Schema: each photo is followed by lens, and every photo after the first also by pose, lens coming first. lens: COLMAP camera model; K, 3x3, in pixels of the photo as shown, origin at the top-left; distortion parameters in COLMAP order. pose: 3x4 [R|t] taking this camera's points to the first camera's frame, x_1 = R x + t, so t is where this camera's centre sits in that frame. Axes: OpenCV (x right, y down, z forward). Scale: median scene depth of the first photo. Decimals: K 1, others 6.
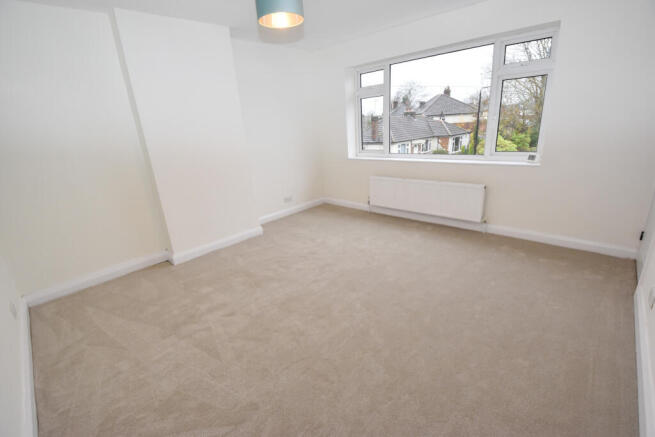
lens RADIAL K [[289.2, 0, 327.0], [0, 289.2, 218.2], [0, 0, 1]] dist [0.000679, -0.015751]
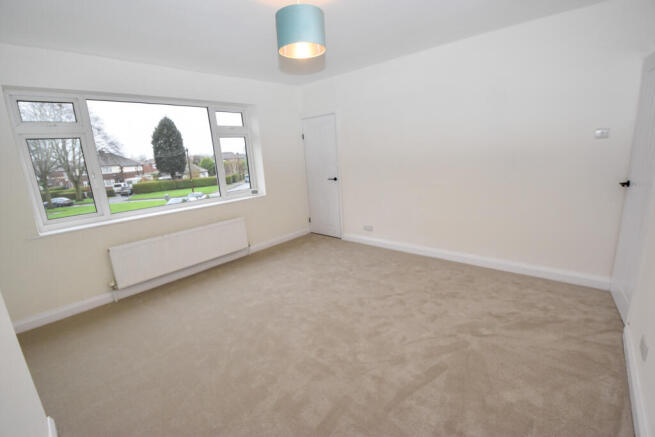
lens RADIAL K [[289.2, 0, 327.0], [0, 289.2, 218.2], [0, 0, 1]] dist [0.000679, -0.015751]
pose [[-0.028683, -0.148527, 0.988492, -0.625435], [0.373543, 0.915661, 0.148423, -0.143719], [-0.927169, 0.373502, 0.029217, 0.572709]]
